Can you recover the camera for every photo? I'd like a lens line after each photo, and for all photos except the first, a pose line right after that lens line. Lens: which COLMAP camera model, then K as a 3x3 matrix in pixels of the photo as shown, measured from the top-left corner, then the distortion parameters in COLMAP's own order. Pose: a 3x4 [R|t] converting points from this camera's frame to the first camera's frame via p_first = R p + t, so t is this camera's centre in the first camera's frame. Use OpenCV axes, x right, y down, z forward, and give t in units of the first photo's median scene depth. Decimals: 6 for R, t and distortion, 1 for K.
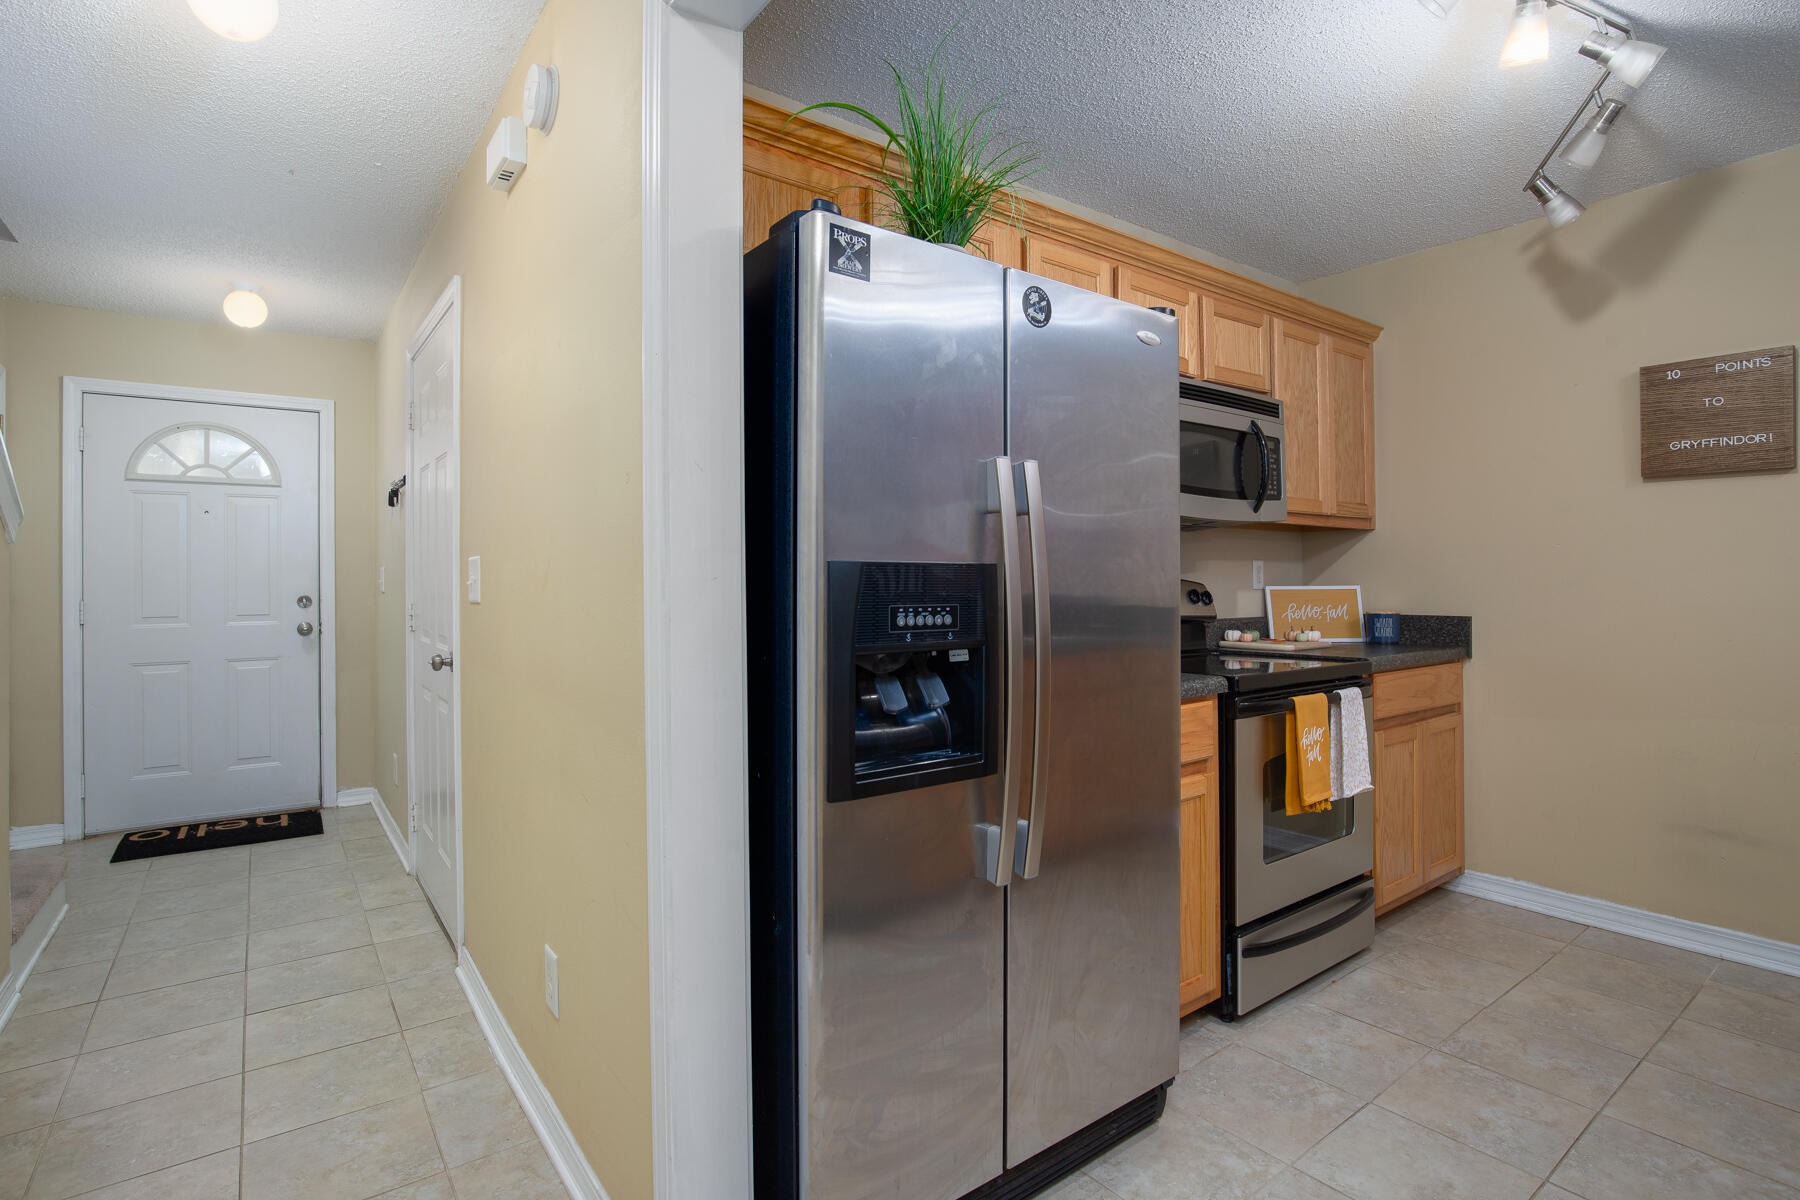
lens RADIAL K [[875.0, 0, 894.3], [0, 875.0, 570.7], [0, 0, 1]] dist [-0.025017, 0.002345]
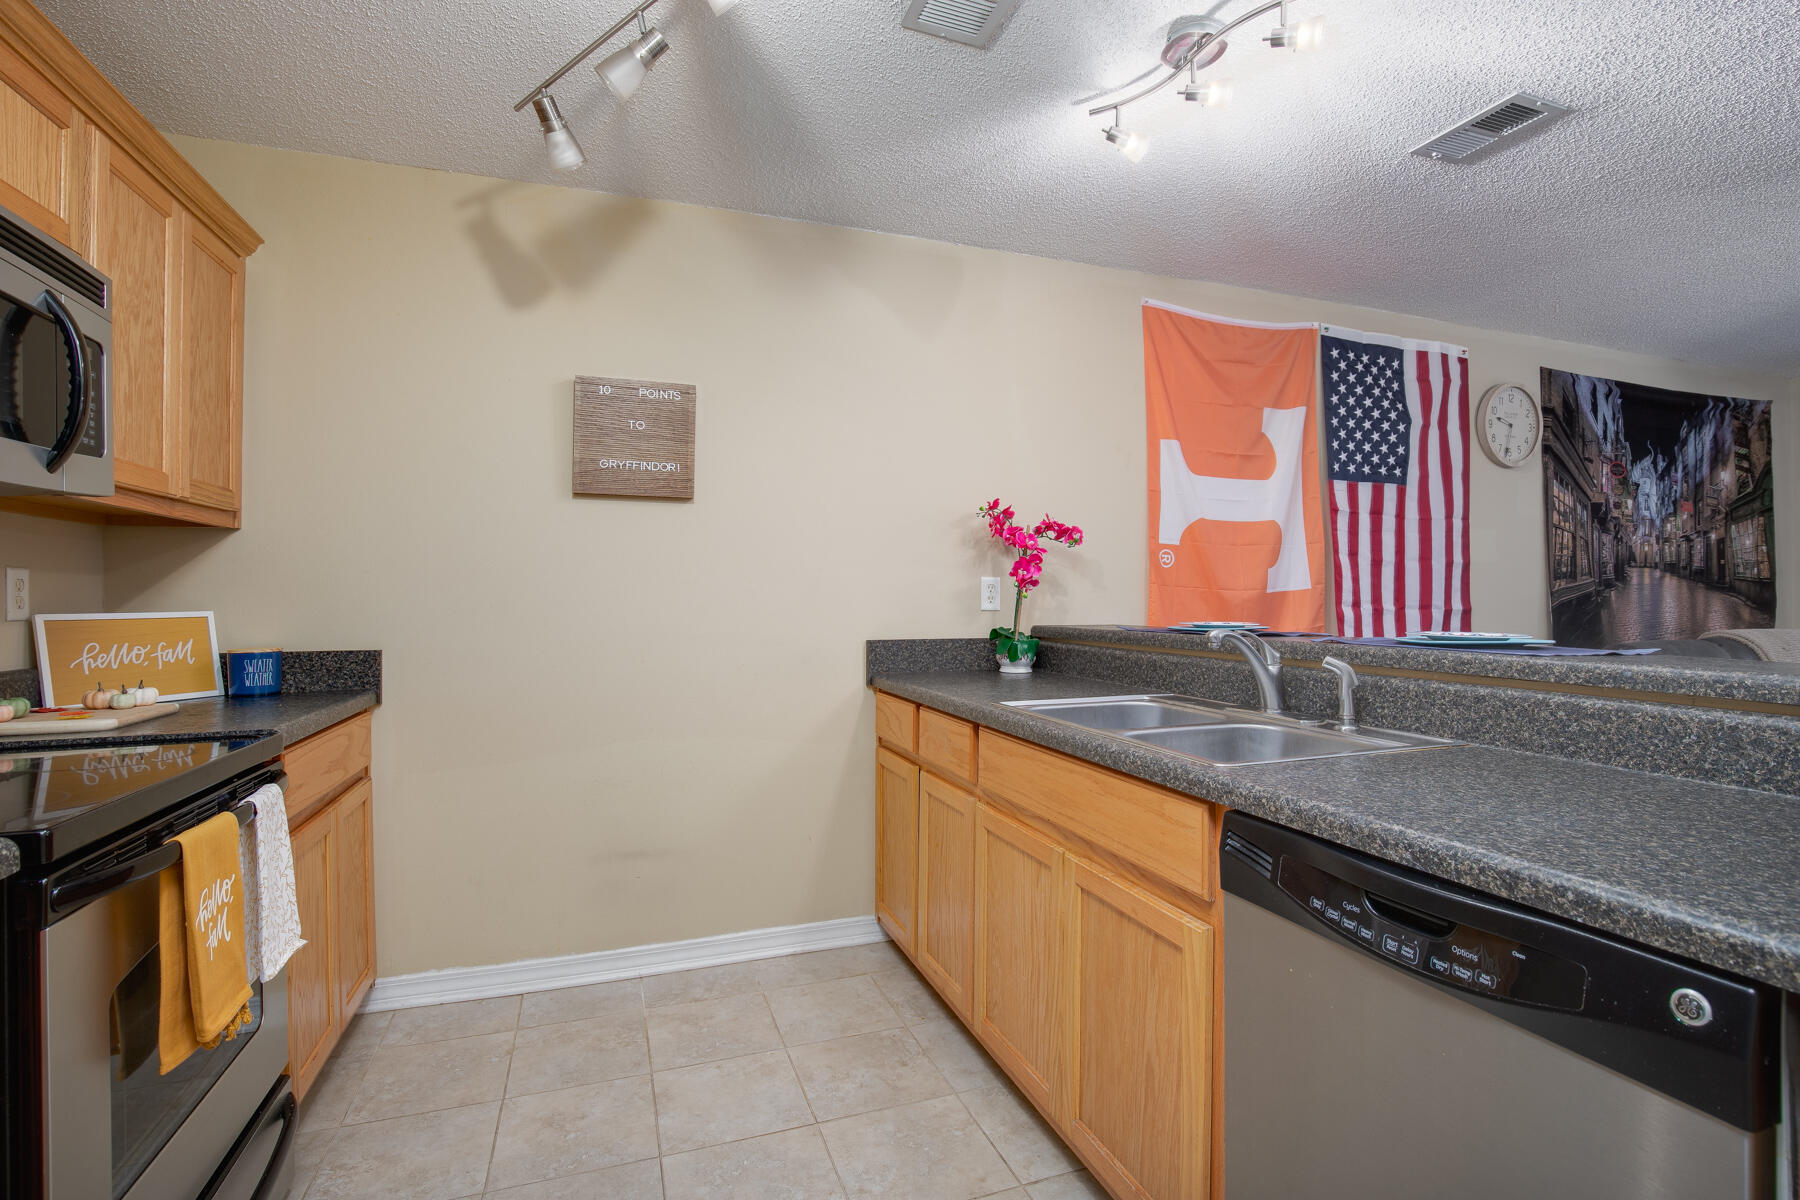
lens RADIAL K [[851.7, 0, 930.1], [0, 851.7, 589.3], [0, 0, 1]] dist [-0.034738, 0.004361]
pose [[0.280207, 0.011253, 0.959874, 0.087803], [-0.008885, 0.999919, -0.009129, 0.001267], [-0.959898, -0.005970, 0.280284, 0.336117]]
